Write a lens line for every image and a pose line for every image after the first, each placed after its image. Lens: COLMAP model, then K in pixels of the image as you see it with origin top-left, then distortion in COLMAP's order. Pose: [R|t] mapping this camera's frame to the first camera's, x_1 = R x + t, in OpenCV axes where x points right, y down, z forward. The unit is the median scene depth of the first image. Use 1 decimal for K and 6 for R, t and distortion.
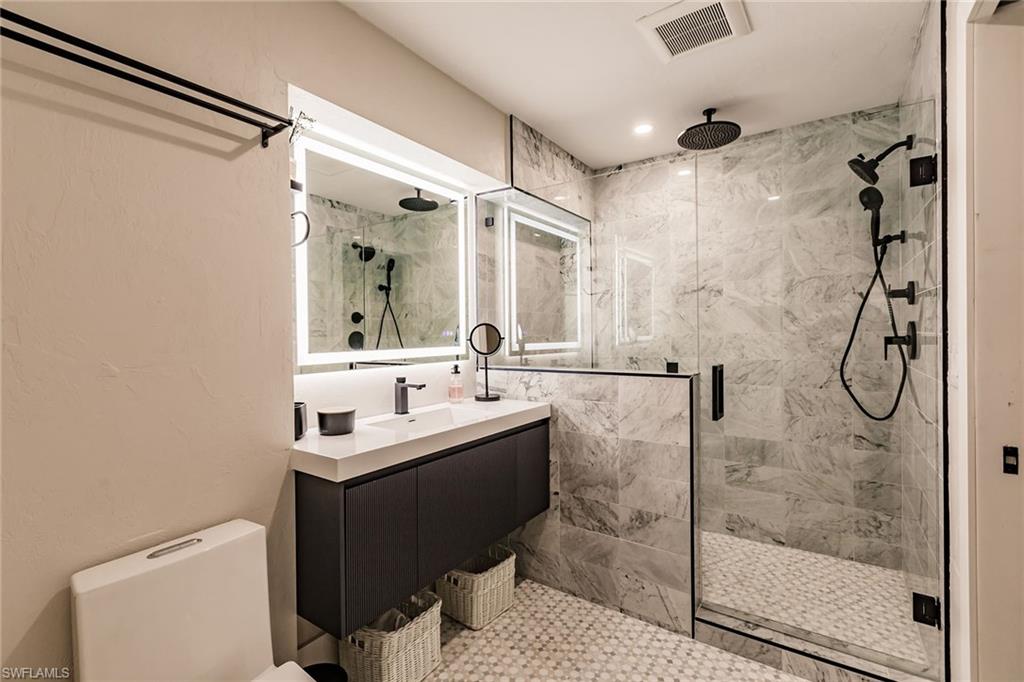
lens RADIAL K [[457.4, 0, 507.0], [0, 457.4, 336.2], [0, 0, 1]] dist [0.002839, -0.000571]
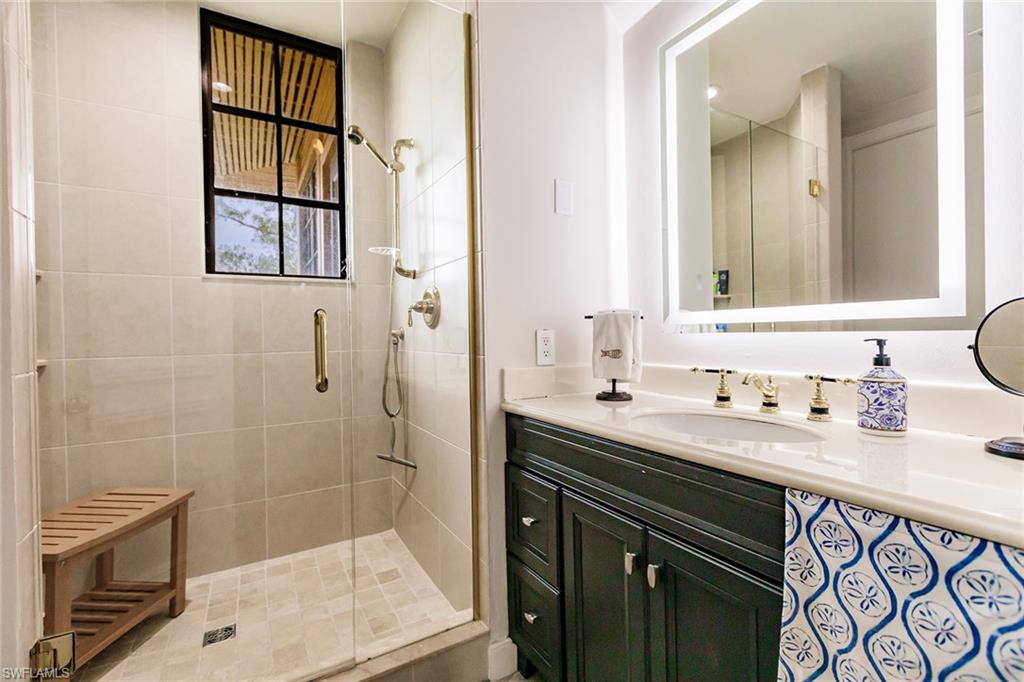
lens RADIAL K [[457.4, 0, 507.0], [0, 457.4, 336.2], [0, 0, 1]] dist [0.002839, -0.000571]
pose [[-0.419204, 0.092993, -0.903117, 0.524217], [0.084400, 0.994425, 0.063218, -0.003249], [0.903960, -0.049722, -0.424715, 0.962182]]
